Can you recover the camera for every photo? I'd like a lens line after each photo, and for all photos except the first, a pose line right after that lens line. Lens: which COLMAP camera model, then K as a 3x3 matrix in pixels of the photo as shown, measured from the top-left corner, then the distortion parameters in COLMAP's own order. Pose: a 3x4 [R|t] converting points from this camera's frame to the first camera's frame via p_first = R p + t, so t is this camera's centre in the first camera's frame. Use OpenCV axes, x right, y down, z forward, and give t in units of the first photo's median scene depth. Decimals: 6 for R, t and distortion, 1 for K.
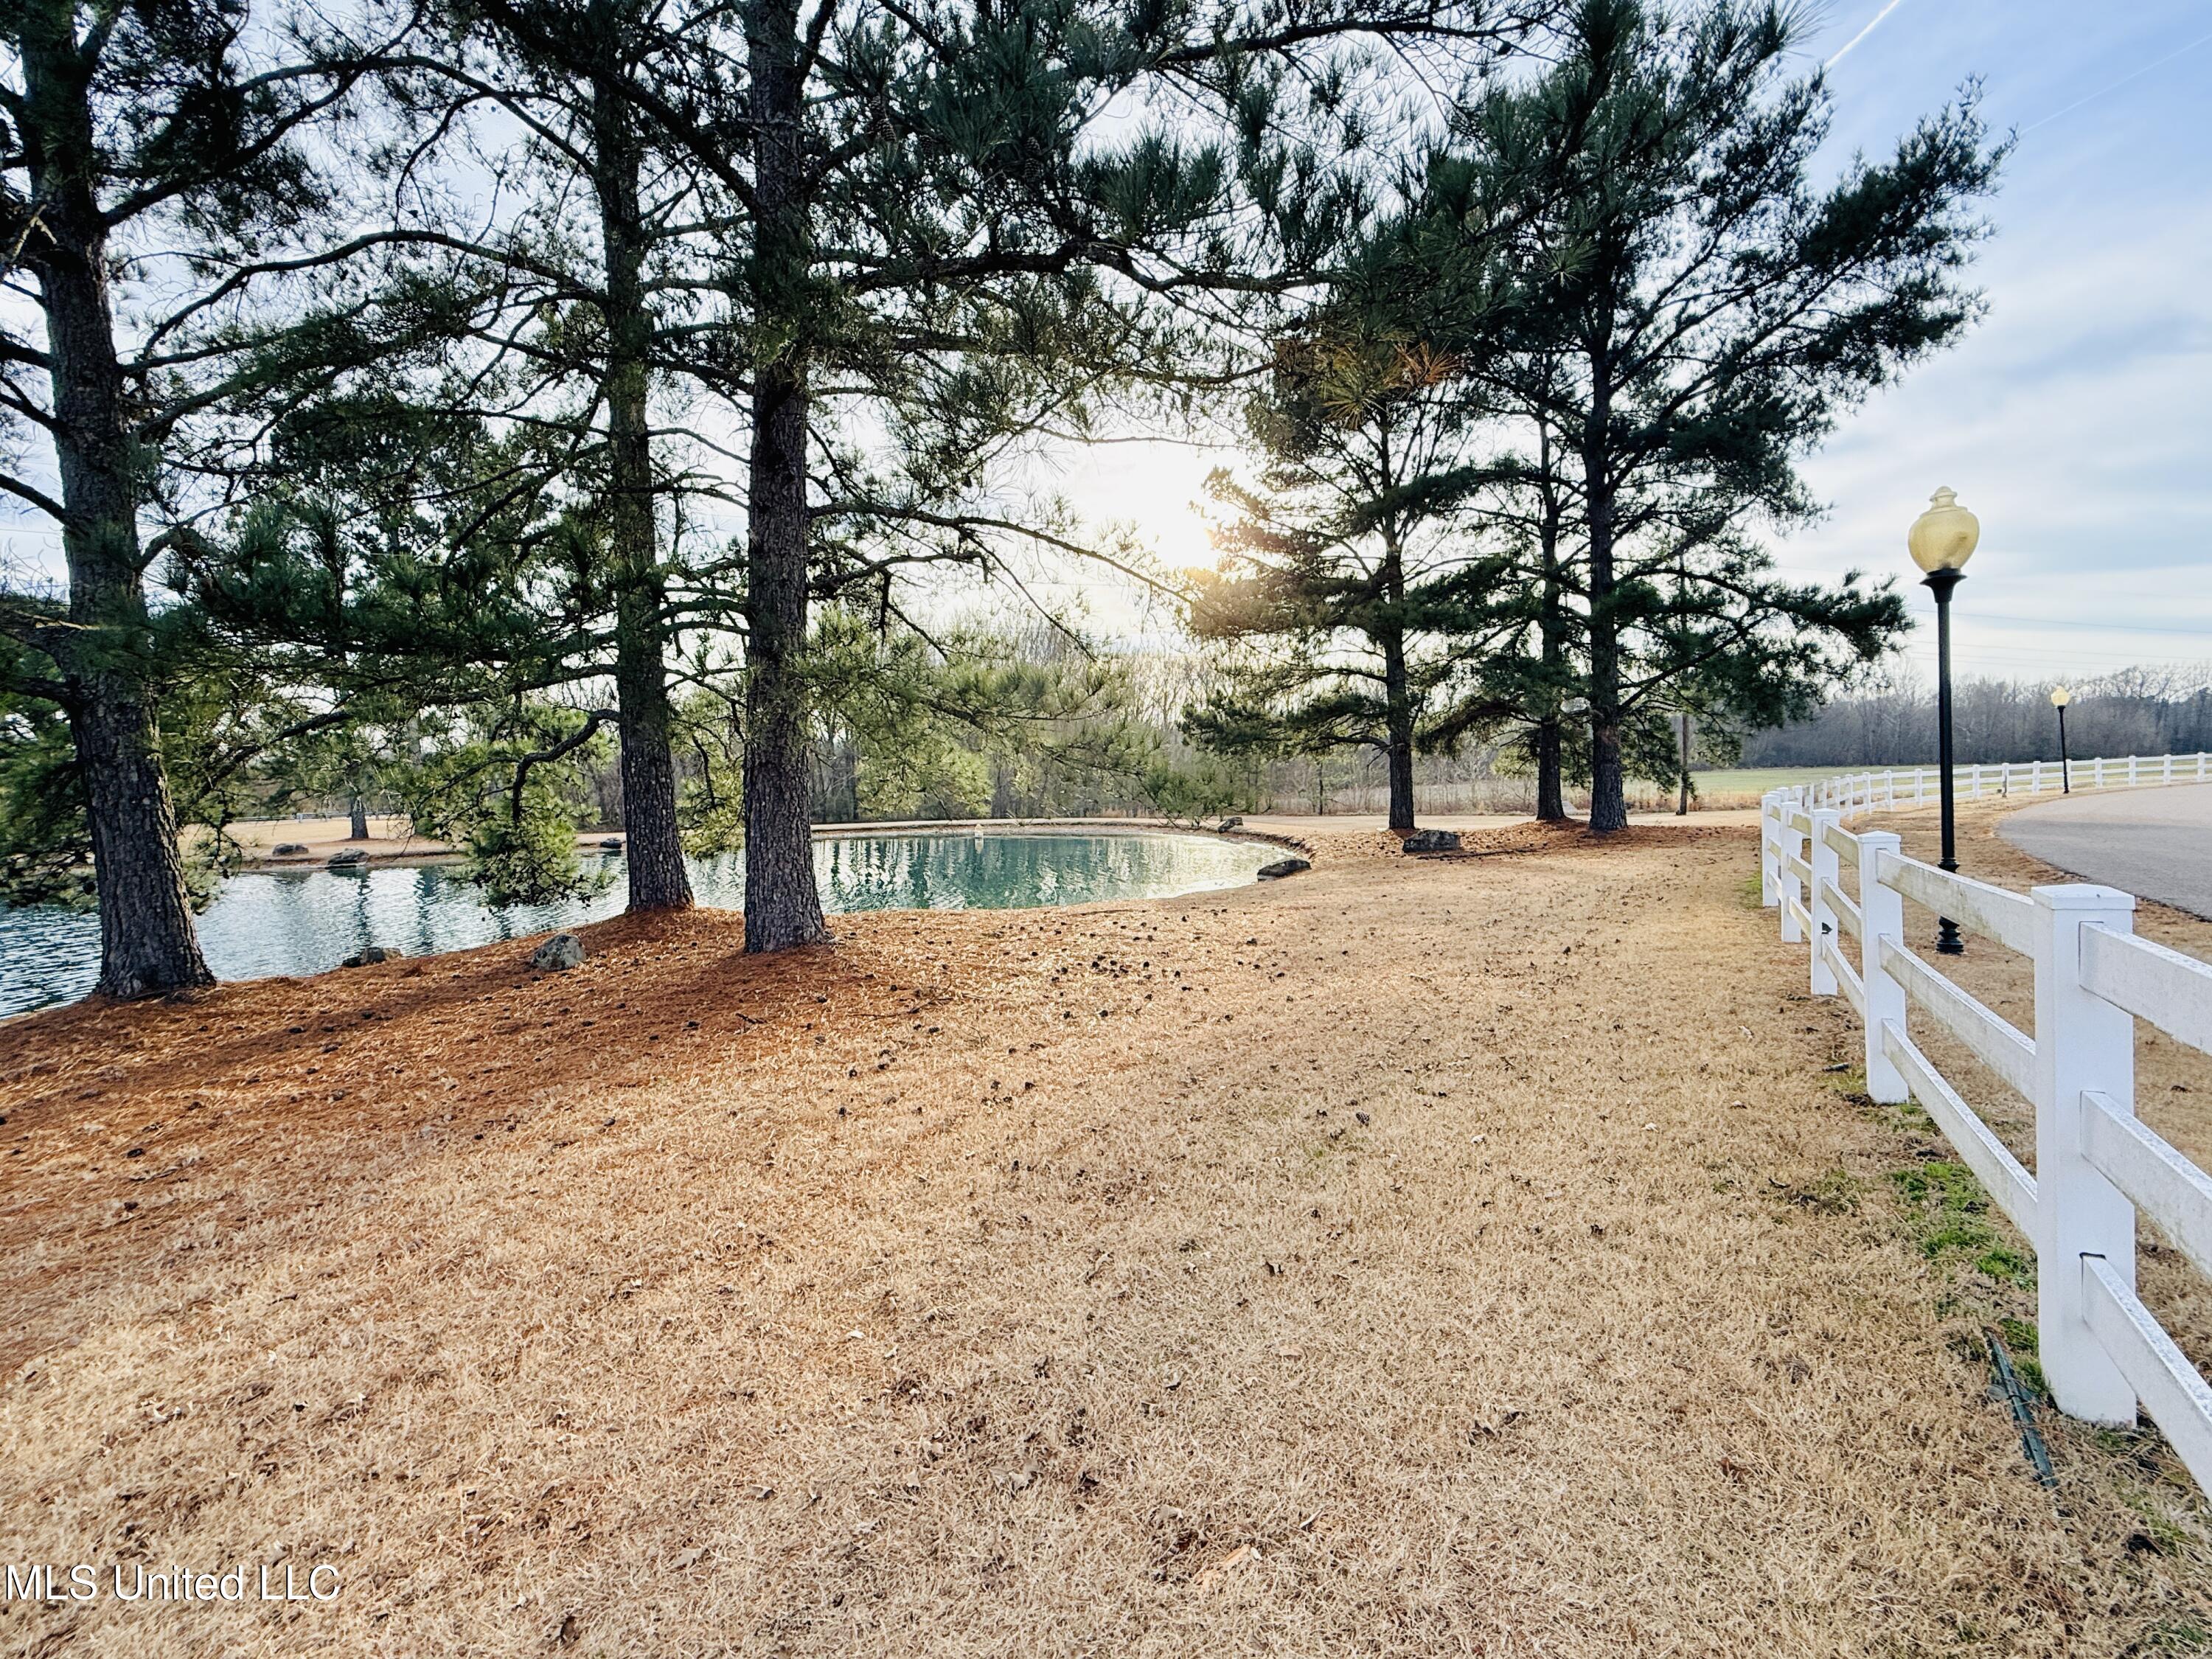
lens RADIAL K [[979.0, 0, 1106.0], [0, 979.0, 829.5], [0, 0, 1]] dist [-0.001582, -0.000352]
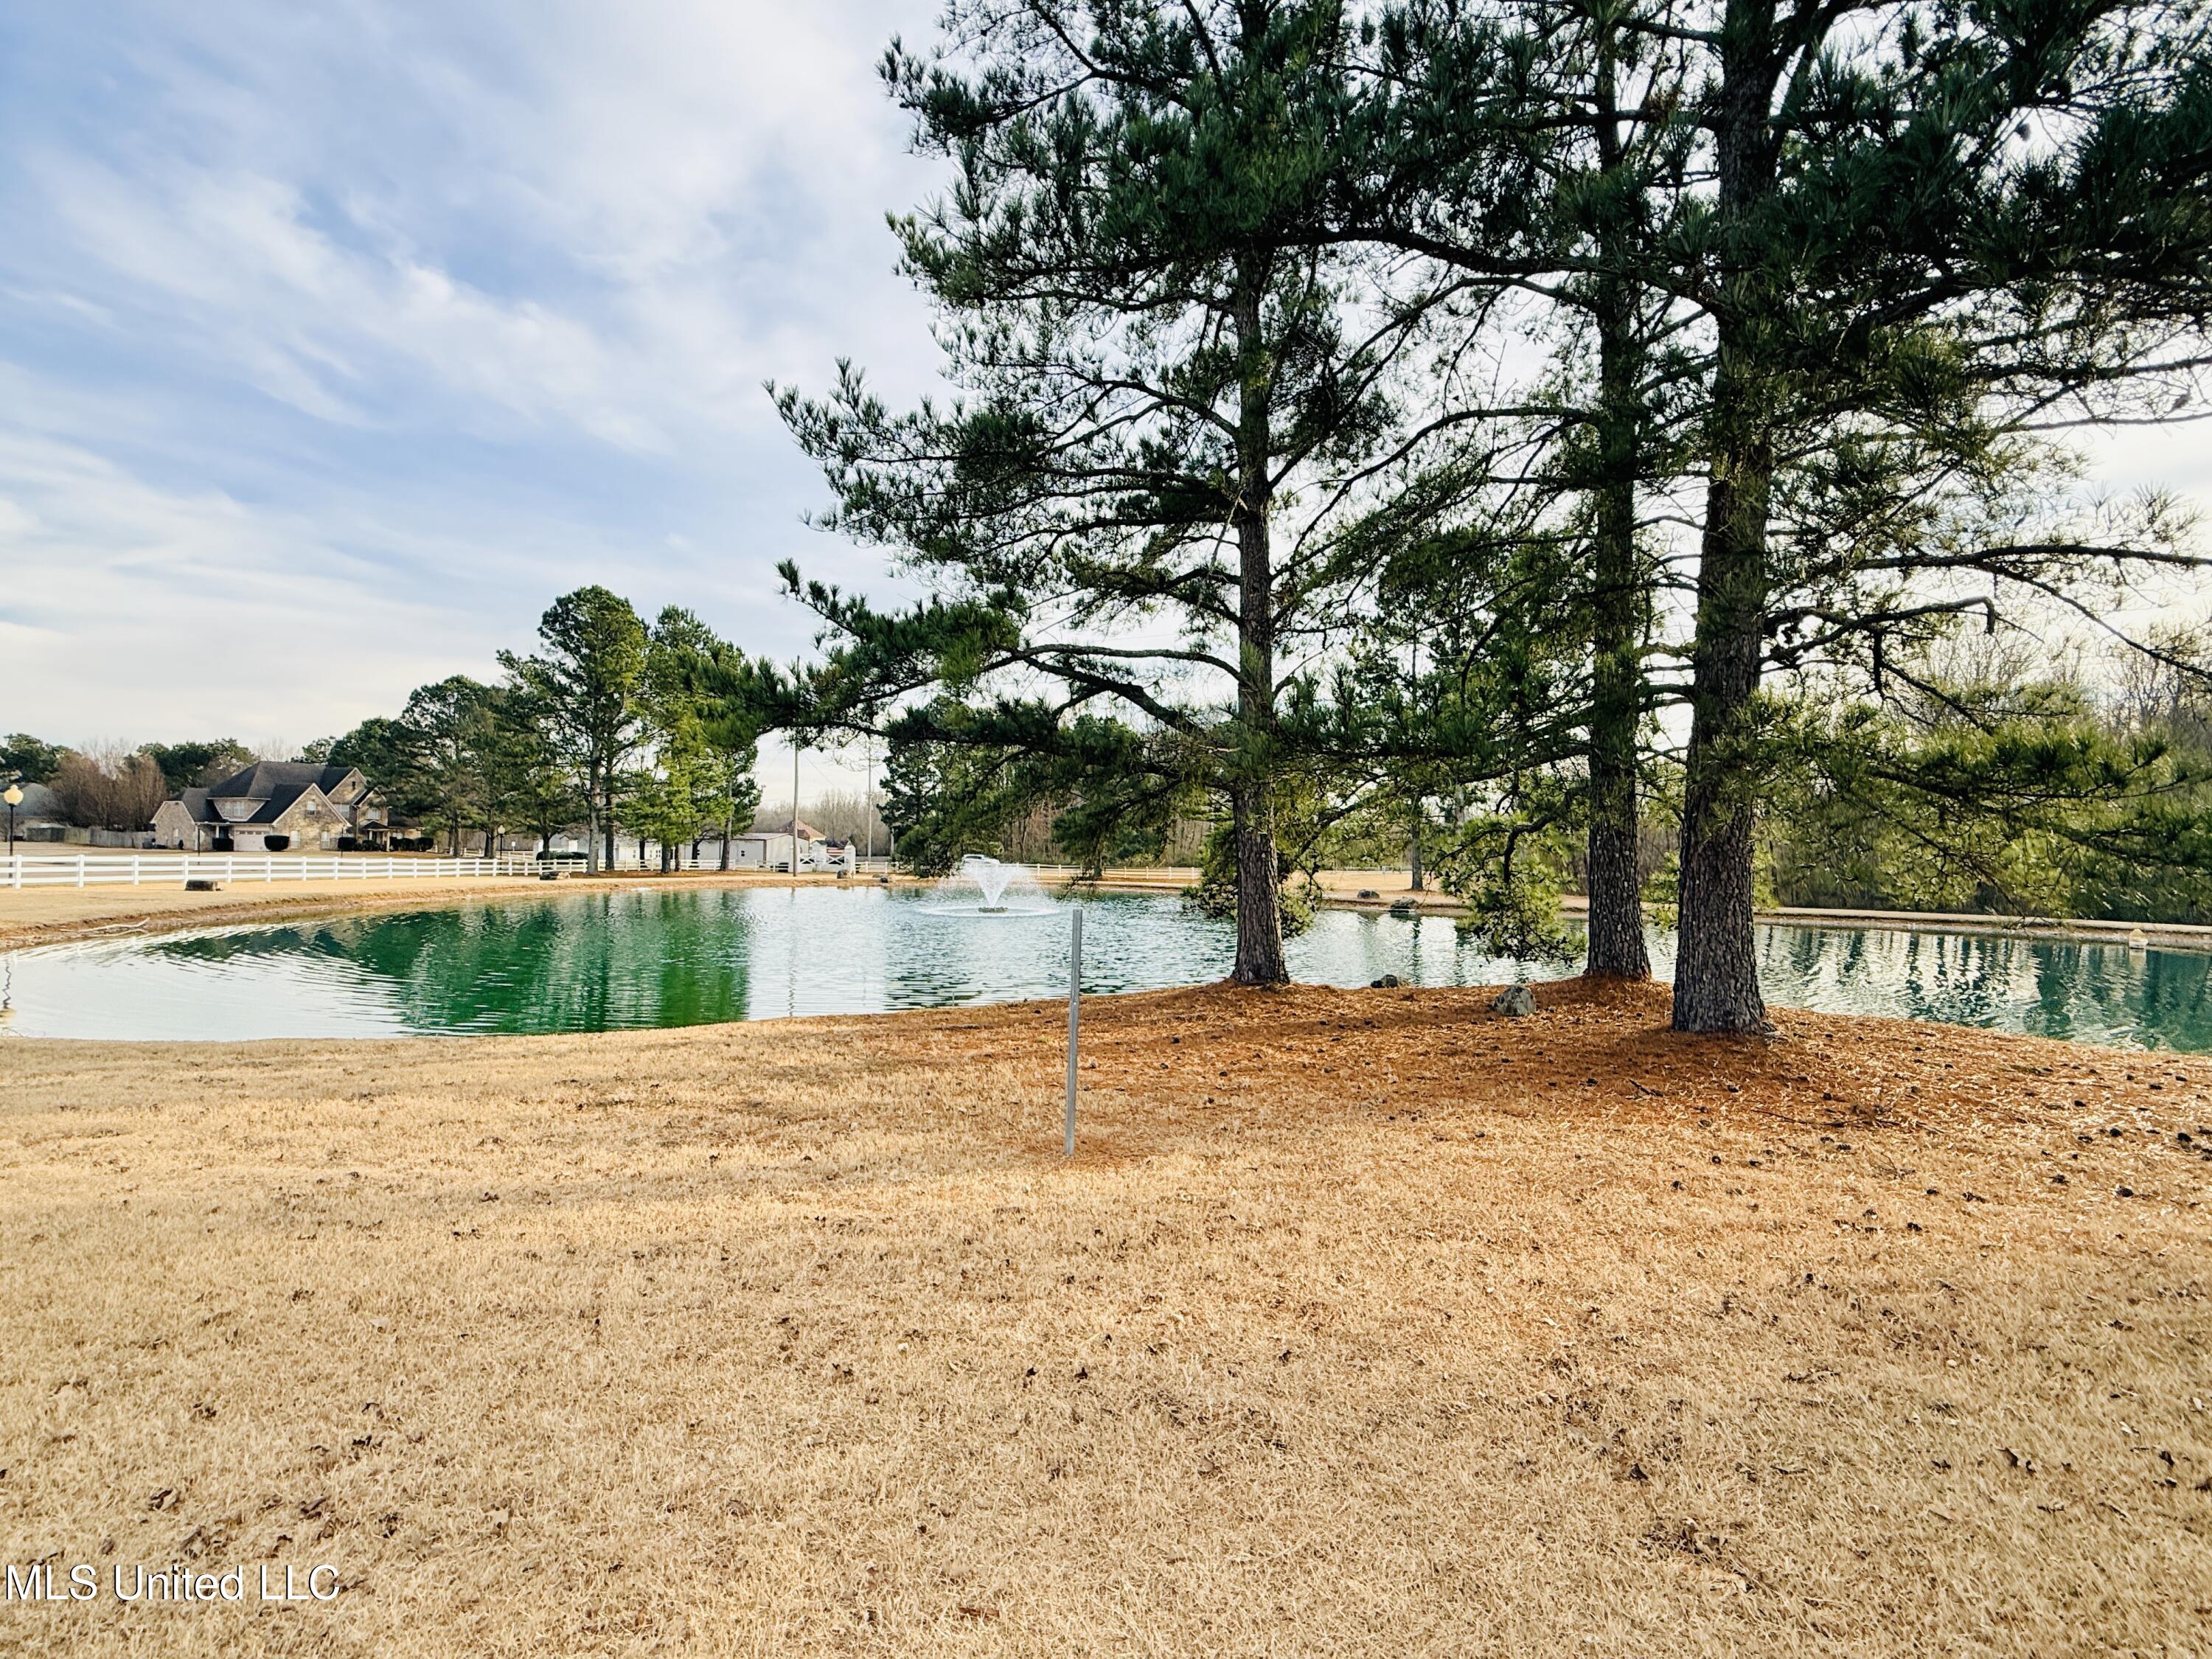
lens RADIAL K [[979.0, 0, 1106.0], [0, 979.0, 829.5], [0, 0, 1]] dist [-0.001582, -0.000352]
pose [[0.562219, 0.017088, -0.826811, 0.122021], [-0.072982, 0.996911, -0.029024, -0.006268], [0.823761, 0.076660, 0.561730, -0.054137]]
